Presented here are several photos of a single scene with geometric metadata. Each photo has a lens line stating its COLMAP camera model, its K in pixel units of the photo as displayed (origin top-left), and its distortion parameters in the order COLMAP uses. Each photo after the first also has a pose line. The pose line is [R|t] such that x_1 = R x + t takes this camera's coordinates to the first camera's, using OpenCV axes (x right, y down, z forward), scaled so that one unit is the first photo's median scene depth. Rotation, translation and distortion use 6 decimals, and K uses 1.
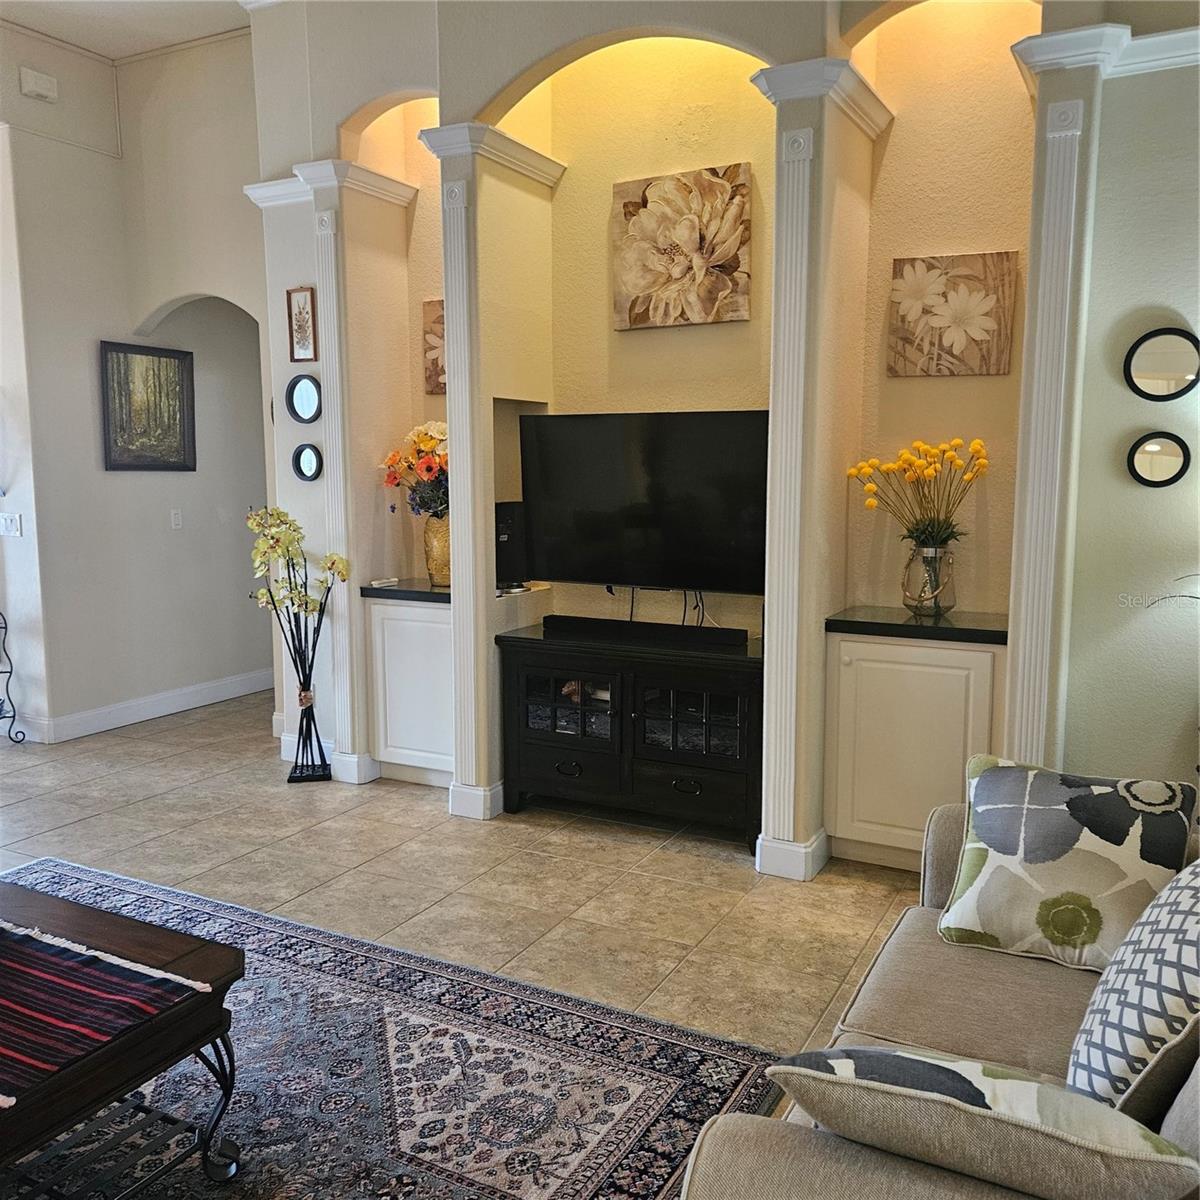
lens RADIAL K [[1072.7, 0, 589.0], [0, 1072.7, 599.8], [0, 0, 1]] dist [0.084465, -0.072543]
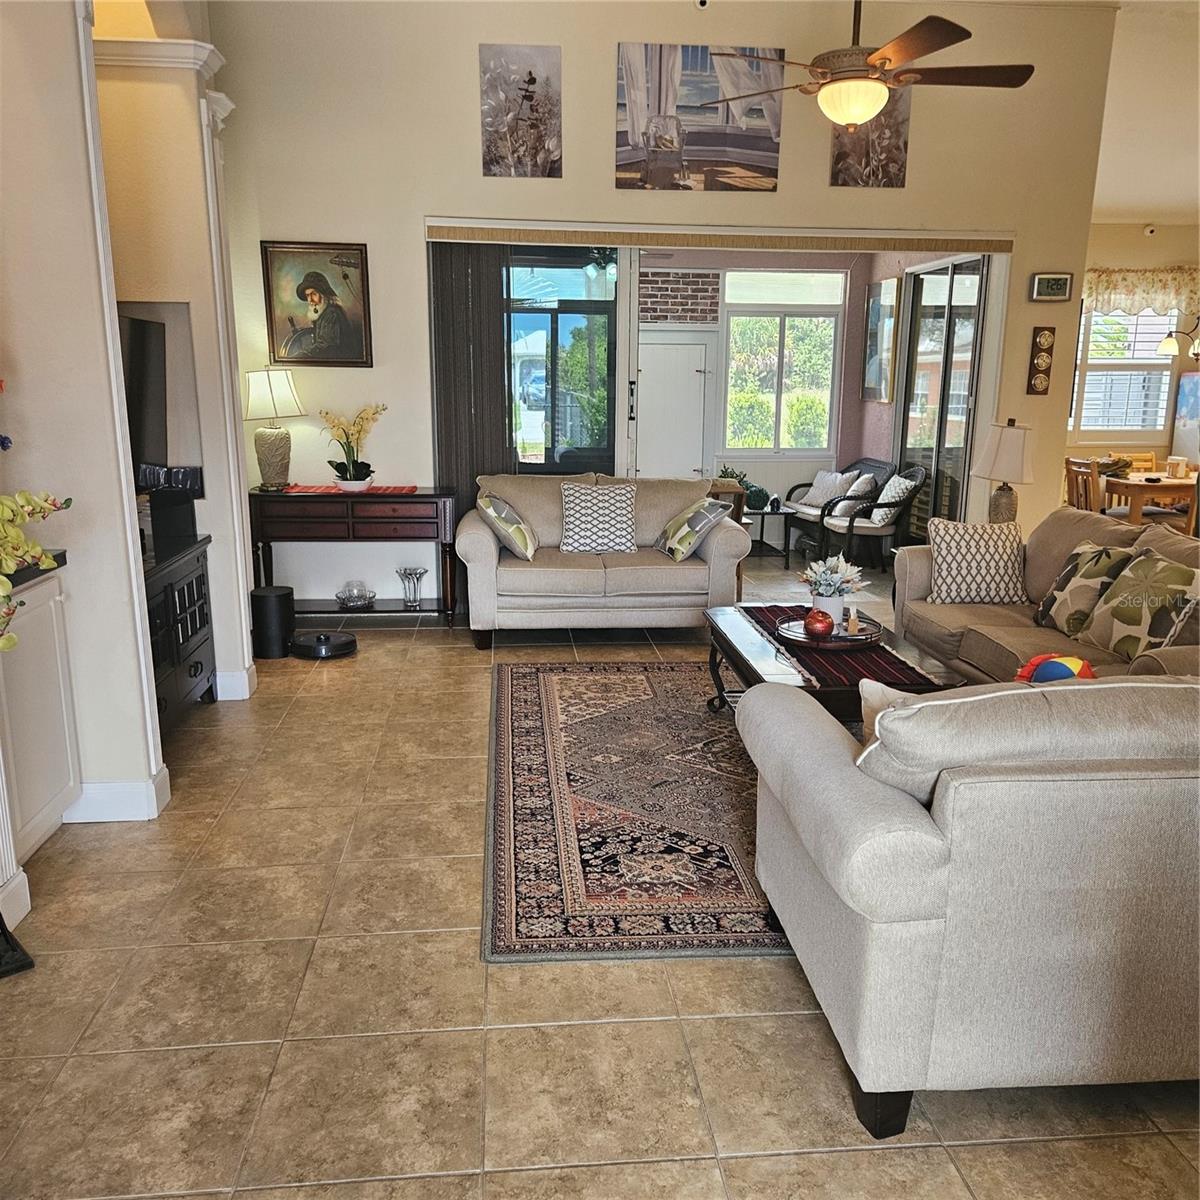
lens RADIAL K [[1072.7, 0, 589.0], [0, 1072.7, 599.8], [0, 0, 1]] dist [0.084465, -0.072543]
pose [[-0.549165, -0.171441, 0.817940, -1.251890], [0.104325, 0.957013, 0.270634, -0.188531], [-0.829177, 0.233954, -0.507672, 1.477066]]
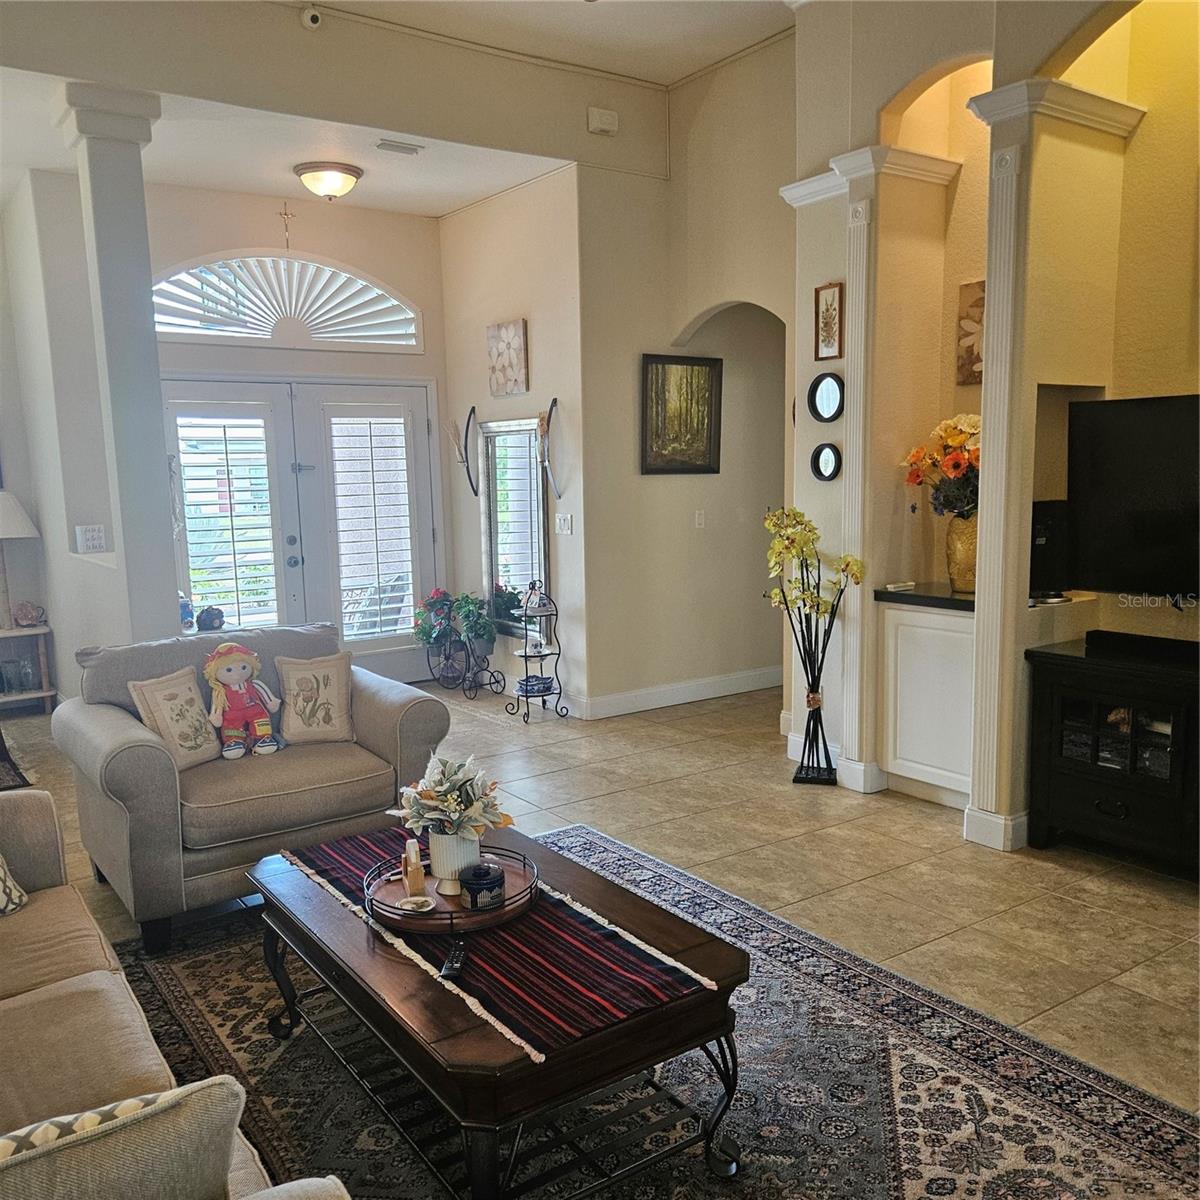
lens RADIAL K [[1072.7, 0, 589.0], [0, 1072.7, 599.8], [0, 0, 1]] dist [0.084465, -0.072543]
pose [[0.893903, 0.039306, -0.446533, -0.011394], [-0.038933, 0.999192, 0.010014, -0.003685], [0.446566, 0.008433, 0.894711, 0.028133]]
